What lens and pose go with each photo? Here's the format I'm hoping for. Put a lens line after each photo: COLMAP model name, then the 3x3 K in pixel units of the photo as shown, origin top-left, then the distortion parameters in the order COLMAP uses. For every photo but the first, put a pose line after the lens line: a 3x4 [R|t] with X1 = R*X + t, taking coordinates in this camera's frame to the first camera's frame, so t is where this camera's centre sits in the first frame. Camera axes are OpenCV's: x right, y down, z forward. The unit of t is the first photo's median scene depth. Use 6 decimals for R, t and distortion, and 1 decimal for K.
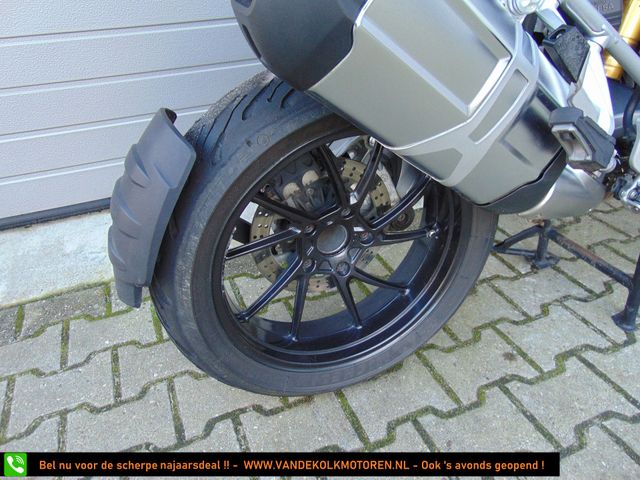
lens RADIAL K [[479.2, 0, 320.0], [0, 479.2, 240.0], [0, 0, 1]] dist [-0.021121, 0.054277]
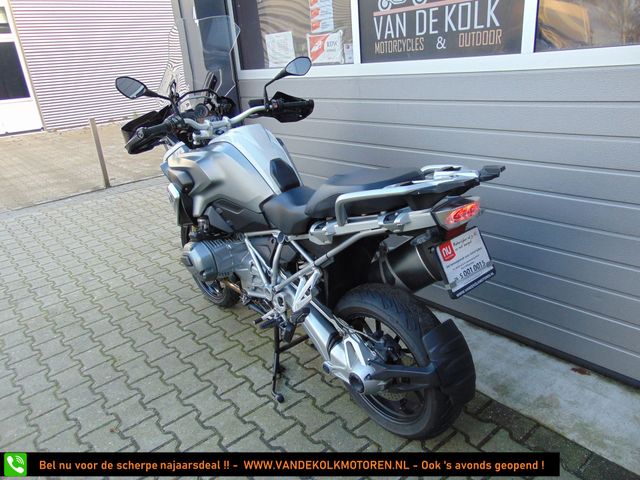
lens RADIAL K [[479.2, 0, 320.0], [0, 479.2, 240.0], [0, 0, 1]] dist [-0.021121, 0.054277]
pose [[0.296975, 0.355819, -0.886114, 2.520588], [-0.459198, 0.866850, 0.194186, -0.982353], [0.837223, 0.349234, 0.420824, 0.103749]]
